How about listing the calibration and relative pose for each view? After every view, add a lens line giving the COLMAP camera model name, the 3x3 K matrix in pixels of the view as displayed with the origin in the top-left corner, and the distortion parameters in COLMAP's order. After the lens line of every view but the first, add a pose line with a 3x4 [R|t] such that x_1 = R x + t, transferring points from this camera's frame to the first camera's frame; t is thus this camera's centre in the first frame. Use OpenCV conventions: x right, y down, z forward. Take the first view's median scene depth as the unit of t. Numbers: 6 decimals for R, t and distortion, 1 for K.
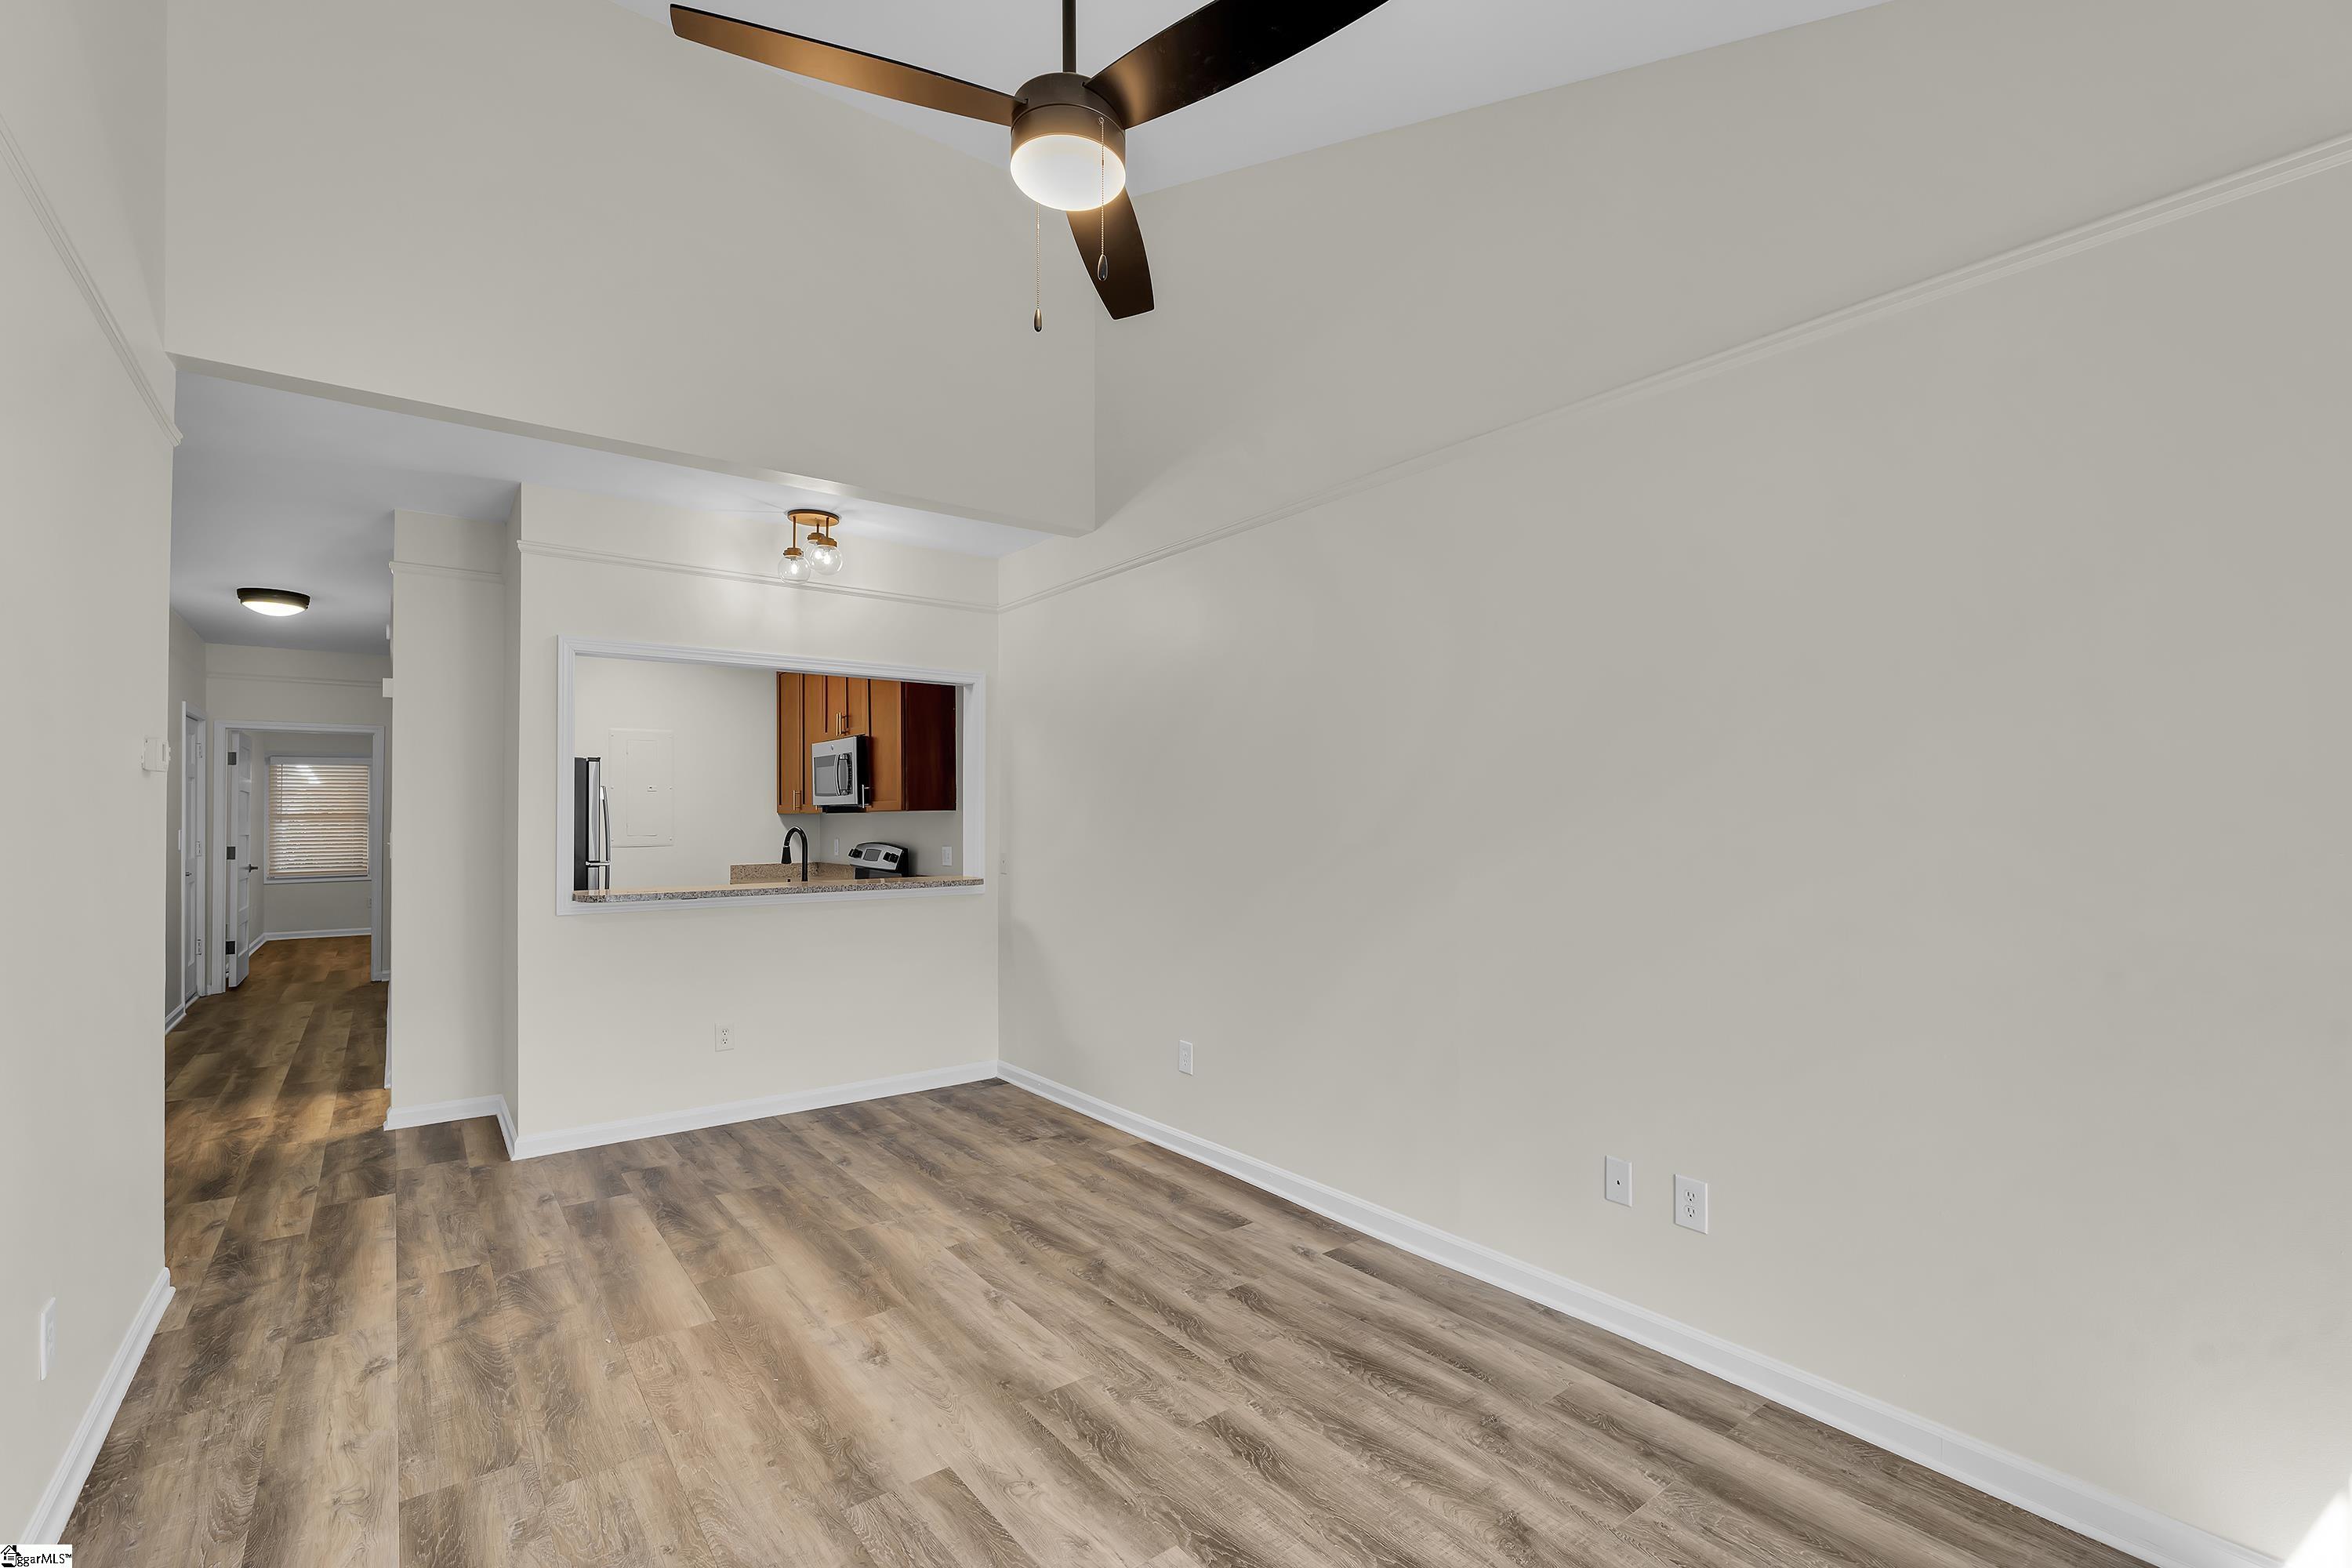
lens RADIAL K [[1025.2, 0, 1185.4], [0, 1025.2, 802.8], [0, 0, 1]] dist [-0.006528, 0.000228]
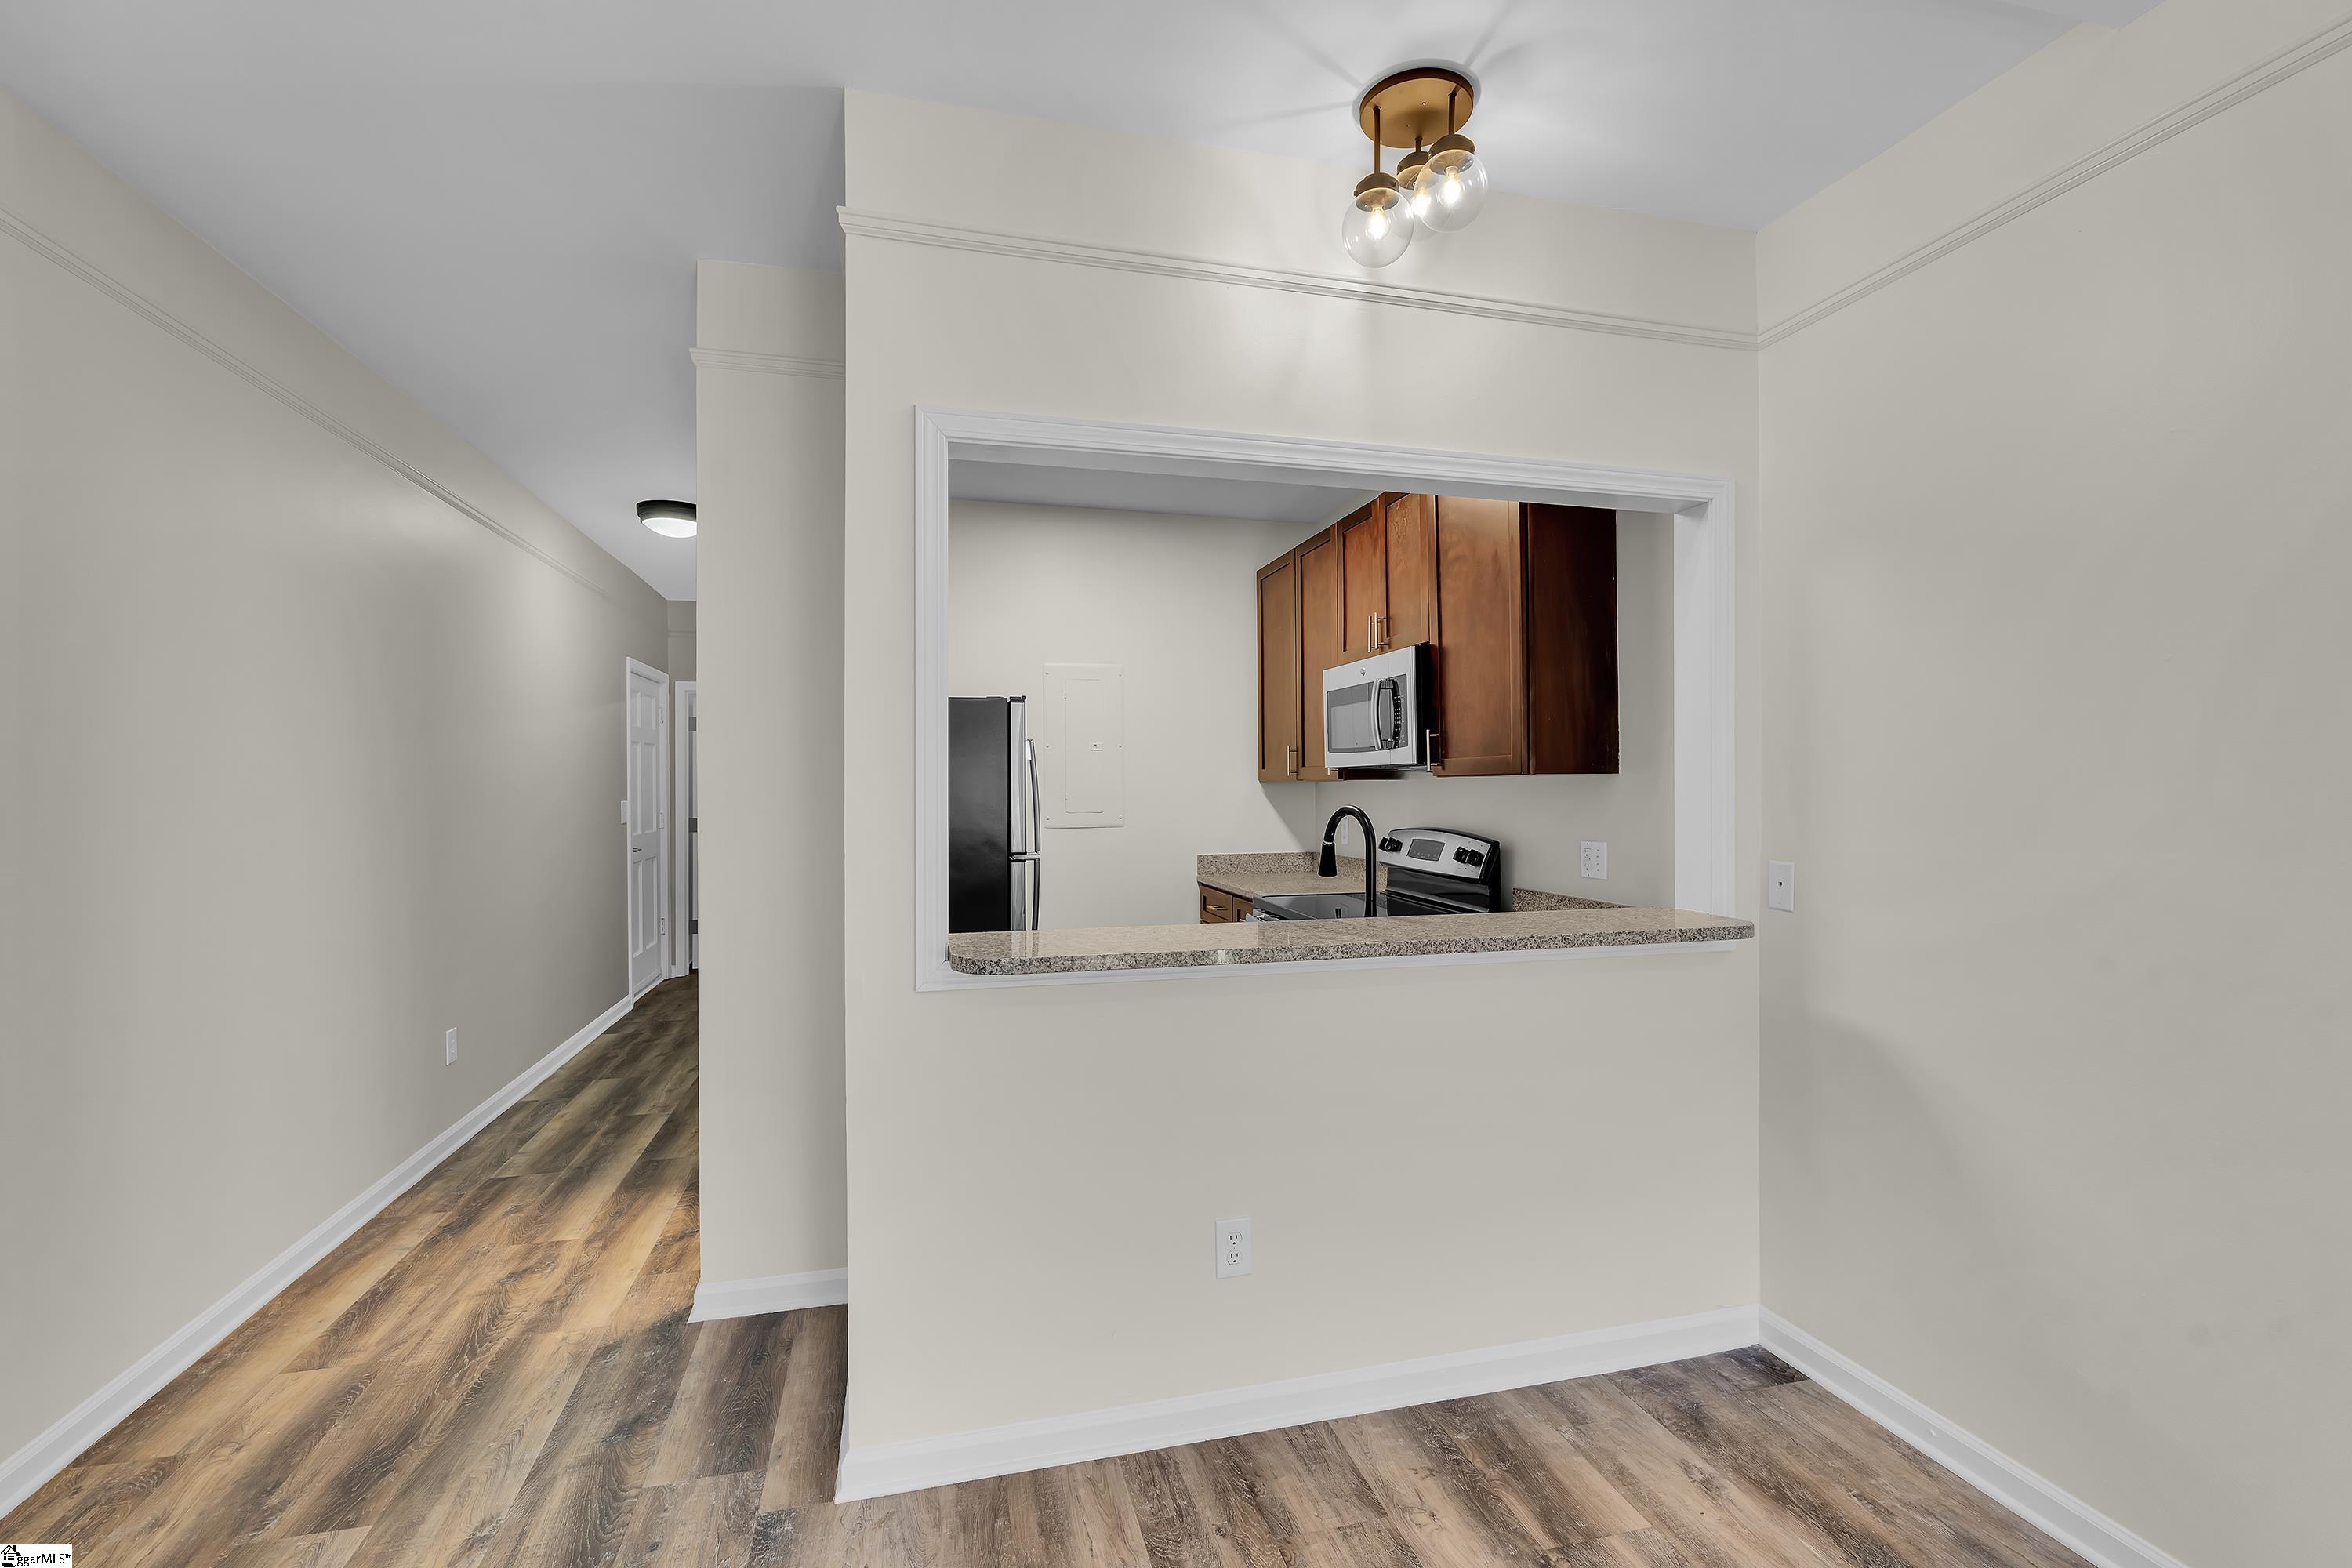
lens RADIAL K [[1025.2, 0, 1176.5], [0, 1025.2, 785.8], [0, 0, 1]] dist [-0.006528, 0.000228]
pose [[0.919025, -0.000492, -0.394200, -0.337010], [0.005102, 0.999930, 0.010647, 0.010622], [0.394167, -0.011797, 0.918963, 0.652191]]
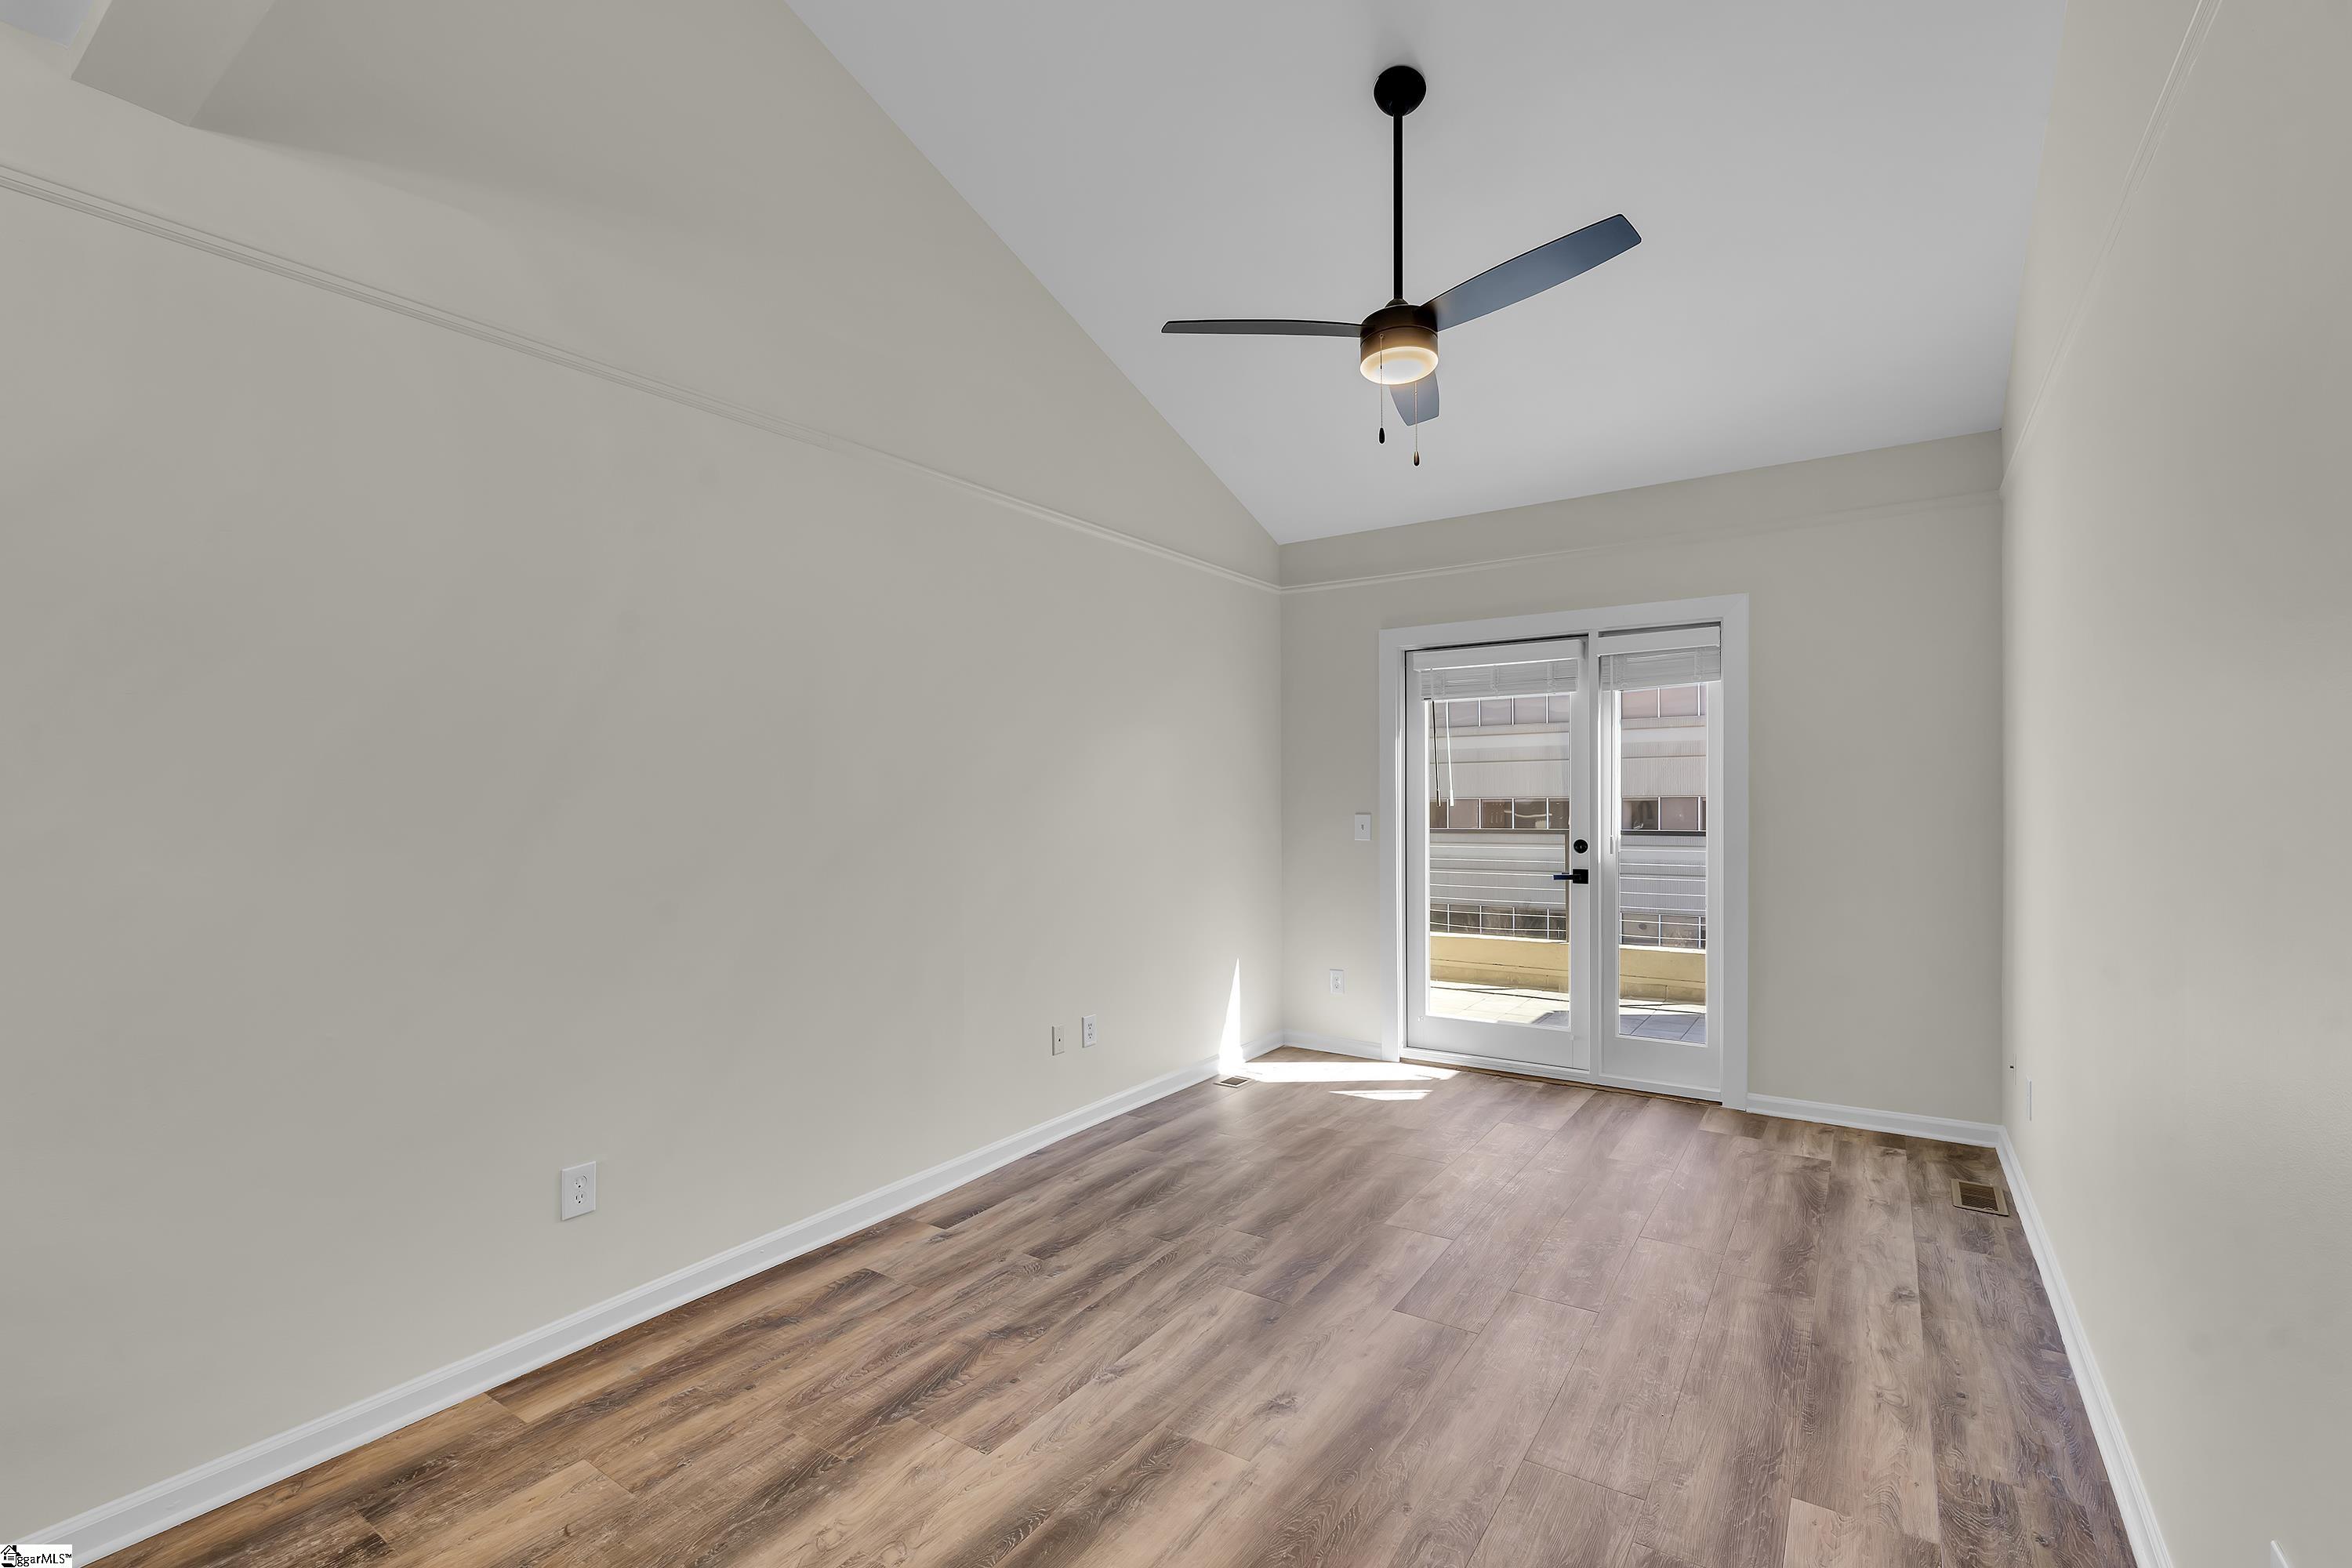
lens RADIAL K [[1025.2, 0, 1172.9], [0, 1025.2, 817.2], [0, 0, 1]] dist [-0.006528, 0.000228]
pose [[-0.304085, -0.012353, 0.952565, -0.731984], [-0.001290, 0.999920, 0.012555, 0.017280], [-0.952644, 0.002589, -0.304077, 0.896665]]
